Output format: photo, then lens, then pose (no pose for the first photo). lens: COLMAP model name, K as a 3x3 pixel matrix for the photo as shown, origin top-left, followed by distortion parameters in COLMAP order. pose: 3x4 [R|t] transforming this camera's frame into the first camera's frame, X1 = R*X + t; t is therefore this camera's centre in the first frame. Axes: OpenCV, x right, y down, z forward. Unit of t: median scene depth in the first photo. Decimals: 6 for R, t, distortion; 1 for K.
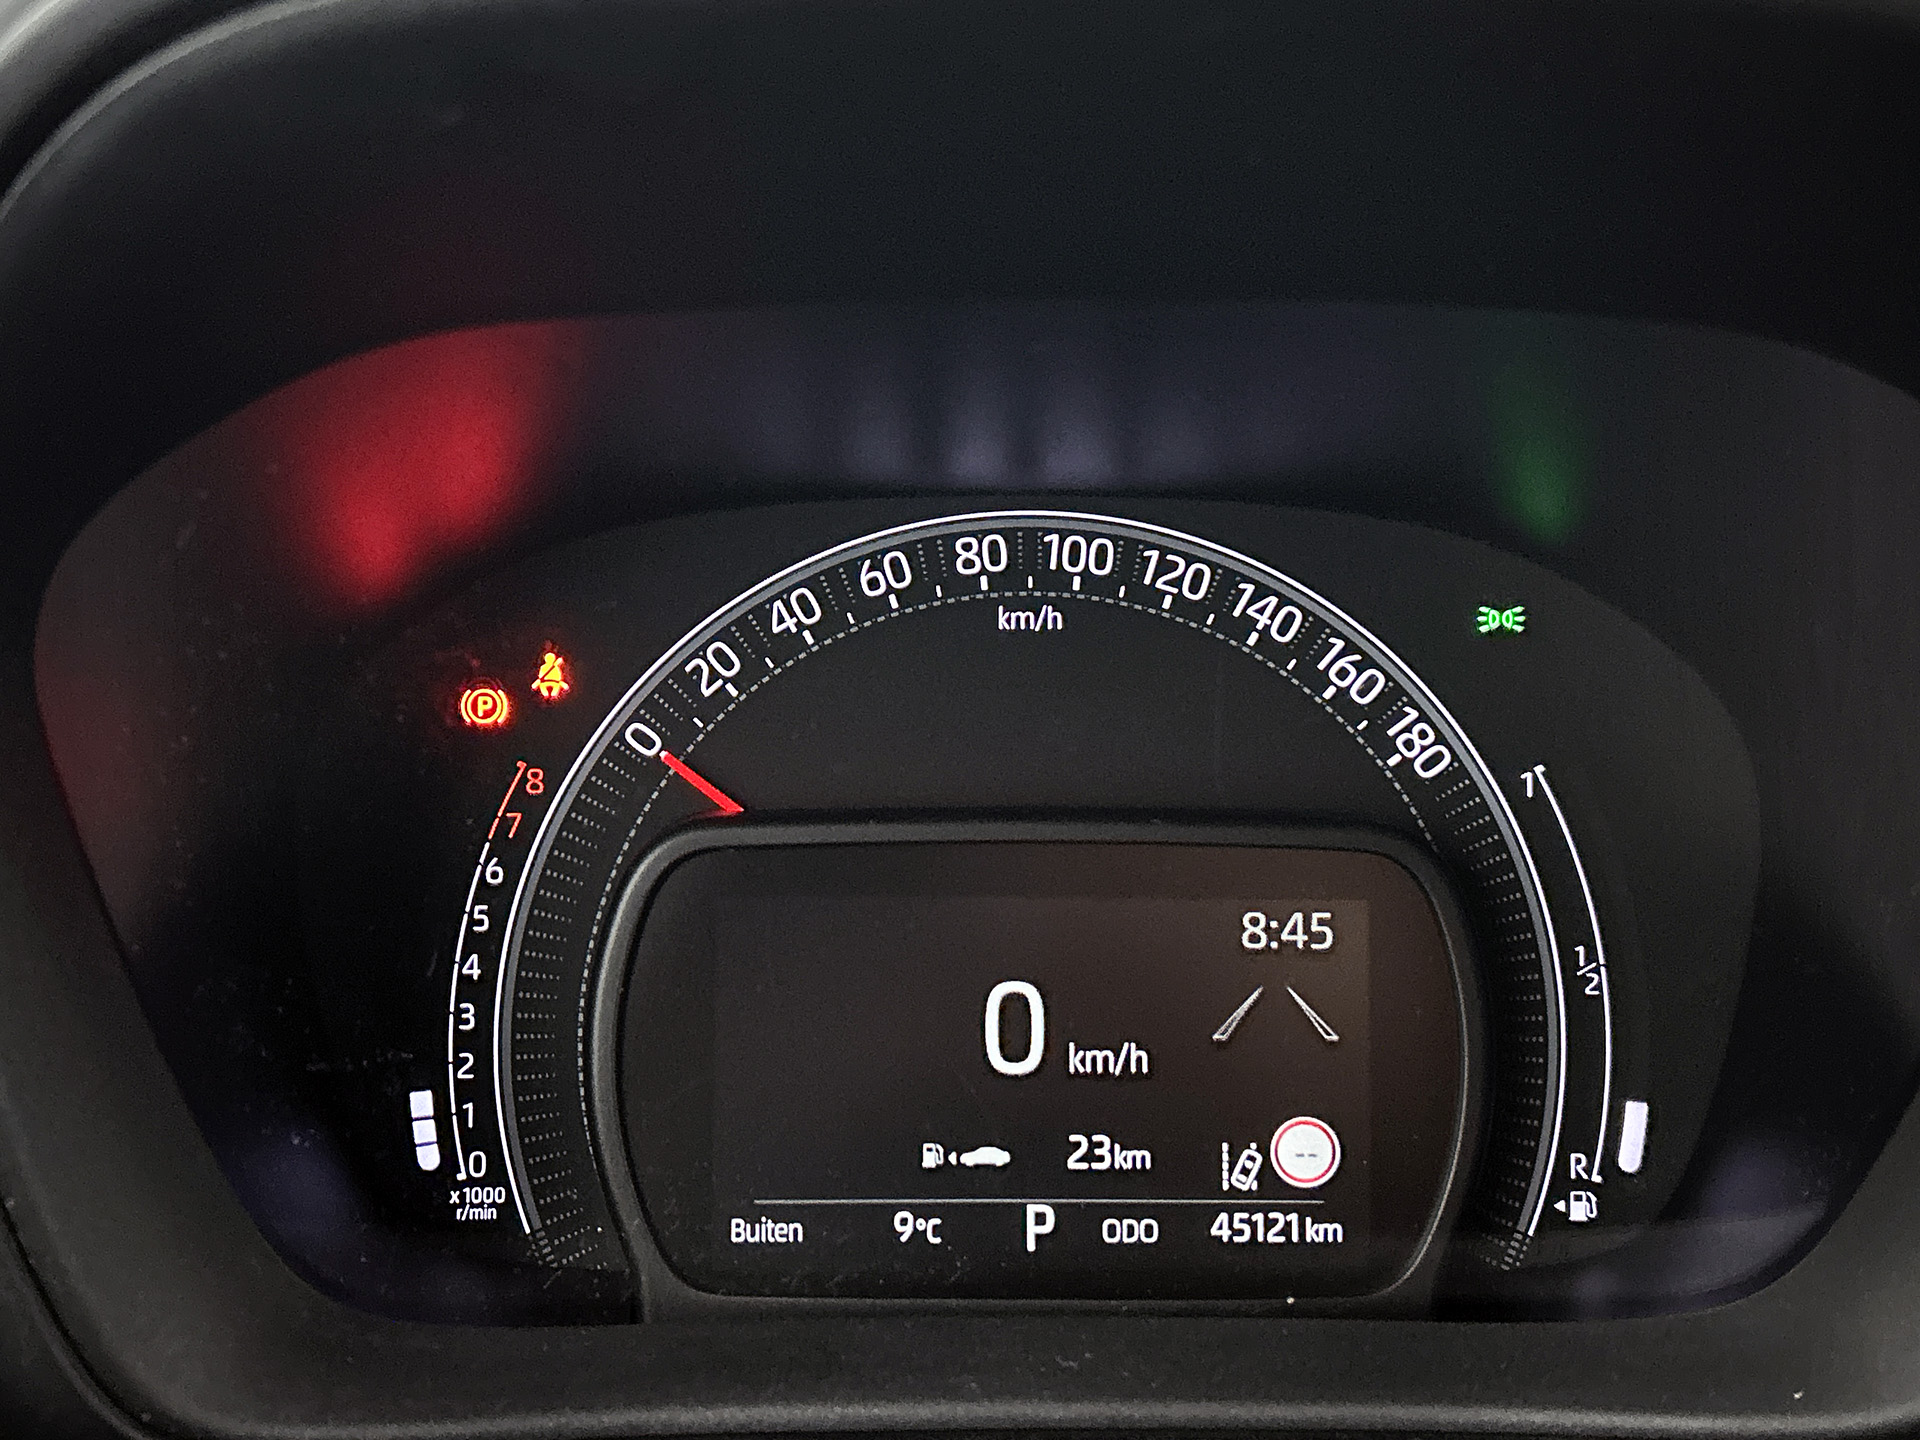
lens RADIAL K [[1933.1, 0, 980.1], [0, 1933.1, 726.7], [0, 0, 1]] dist [0.045728, 0.000000]
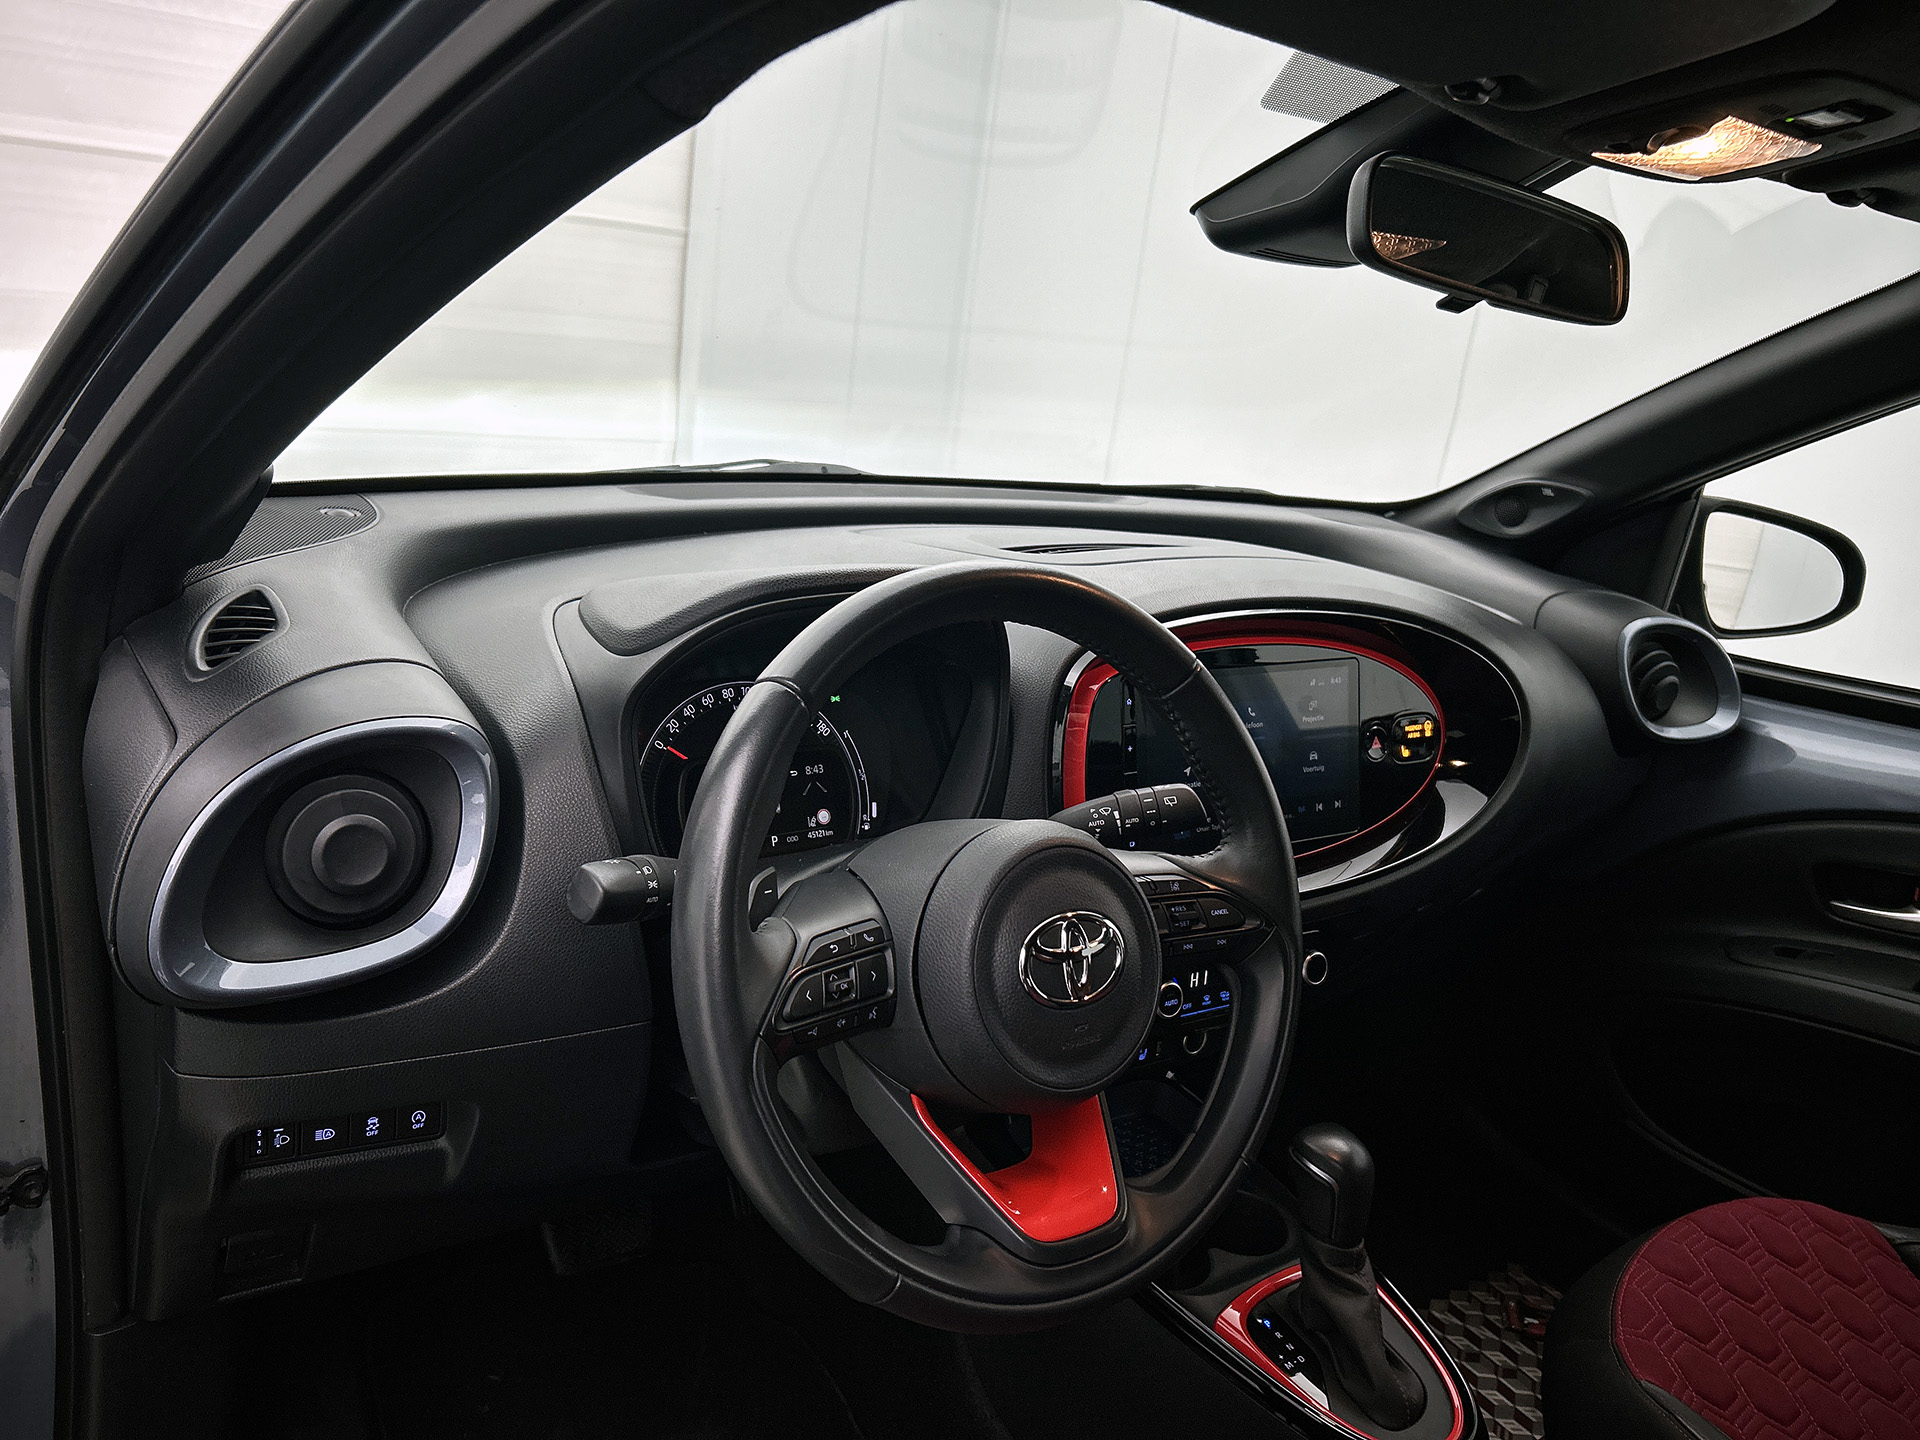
lens RADIAL K [[1471.4, 0, 958.5], [0, 1471.4, 729.6], [0, 0, 1]] dist [0.045413, -0.059398]
pose [[0.803852, -0.091027, 0.587822, -1.480248], [0.098871, 0.994921, 0.018861, -0.020962], [-0.586554, 0.042957, 0.808770, -1.865470]]
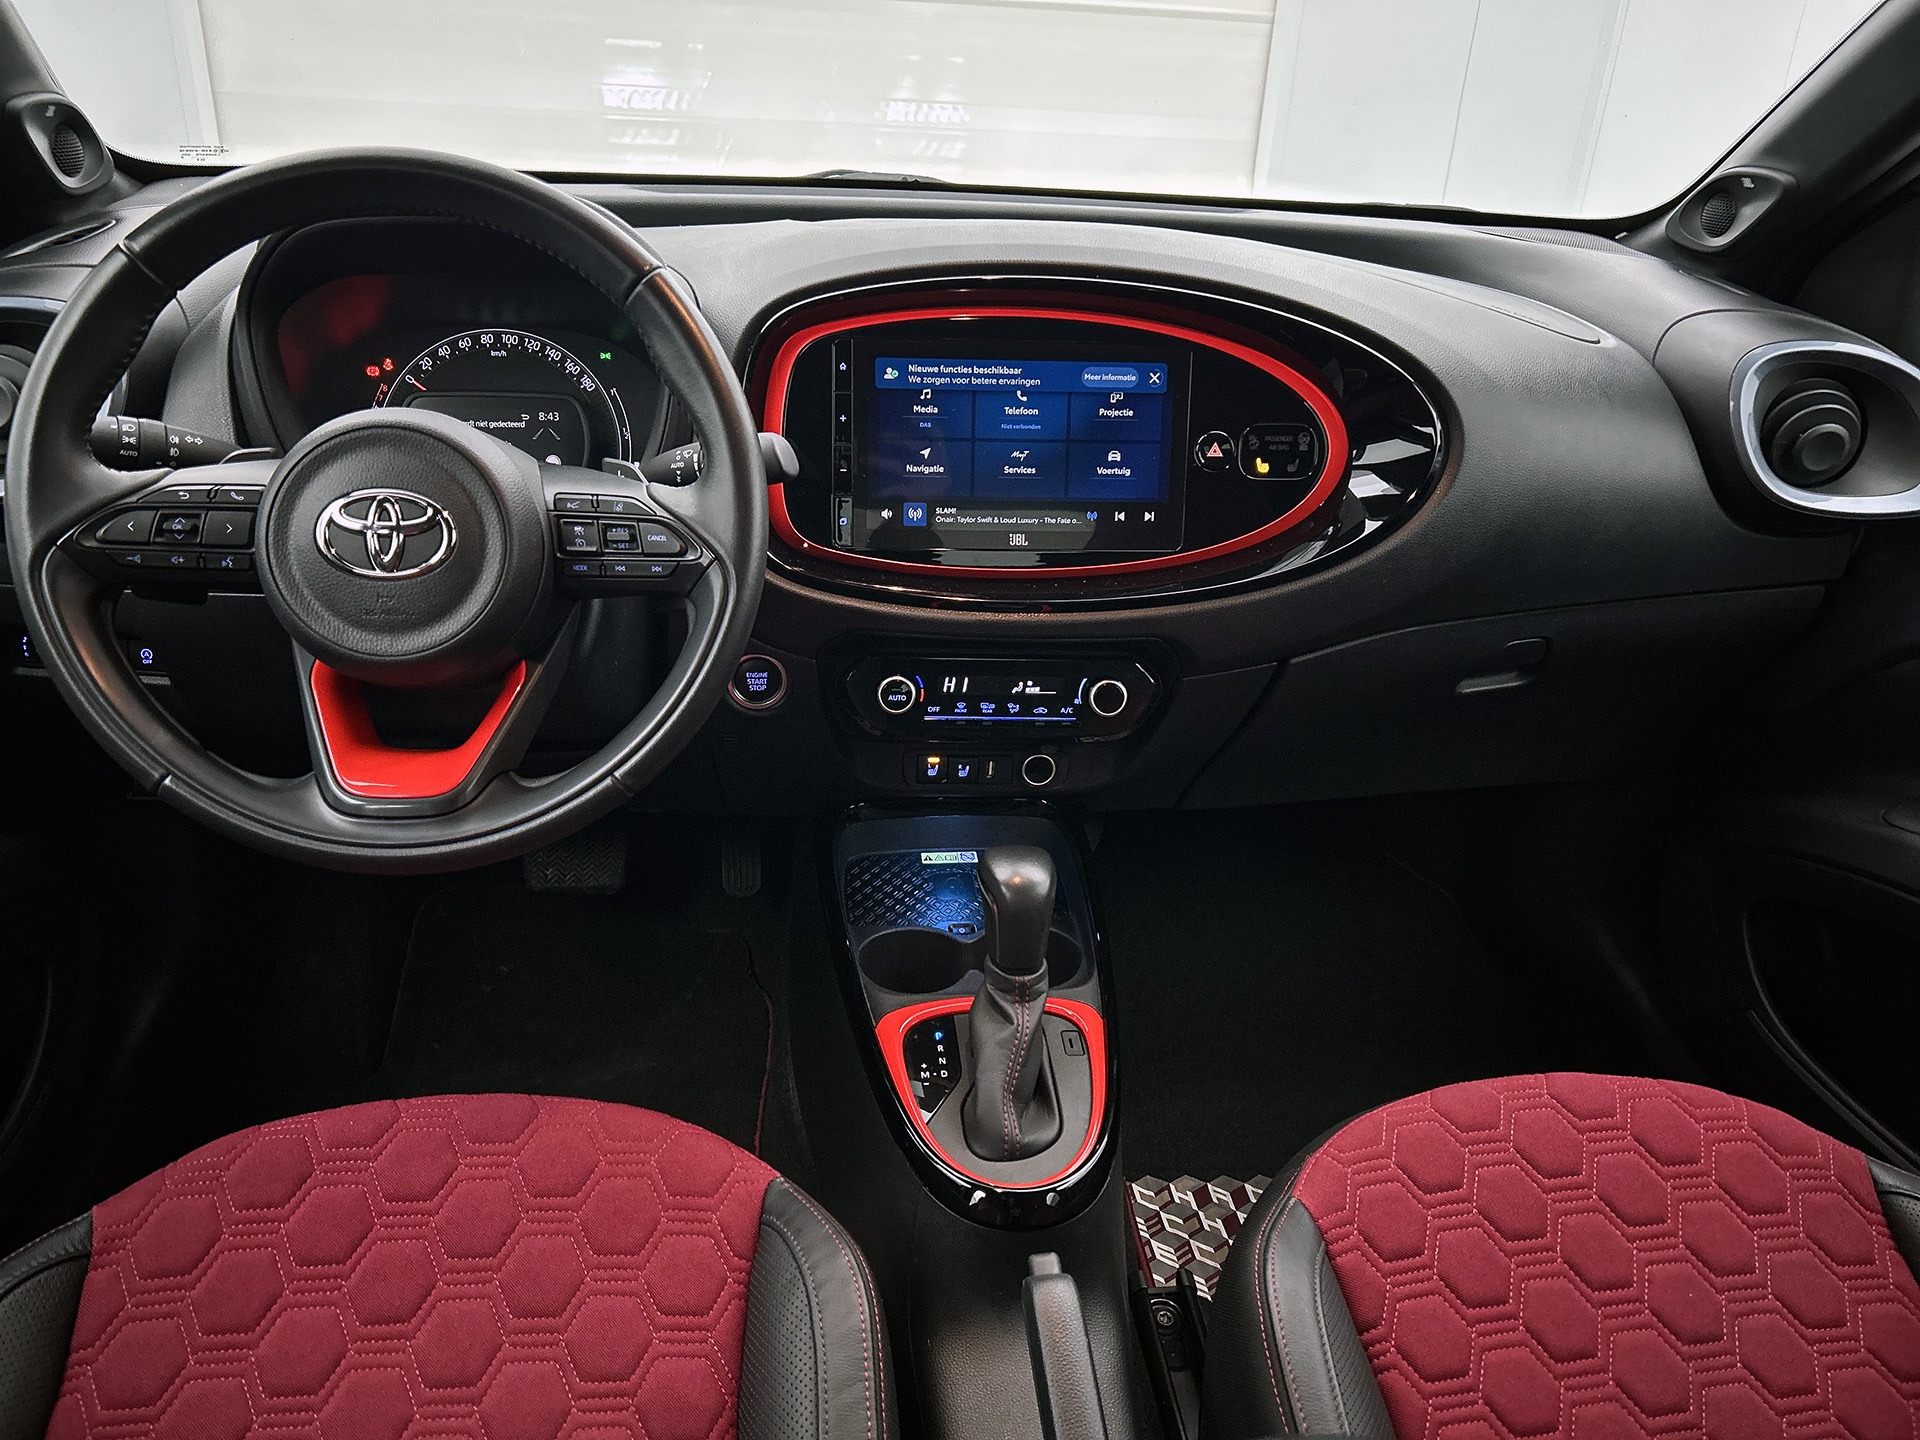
lens RADIAL K [[1471.4, 0, 984.9], [0, 1471.4, 747.8], [0, 0, 1]] dist [0.045413, -0.059398]
pose [[0.990640, -0.018310, 0.135264, 0.665355], [0.004545, 0.994838, 0.101378, 0.514245], [-0.136422, -0.099814, 0.985610, -2.649130]]
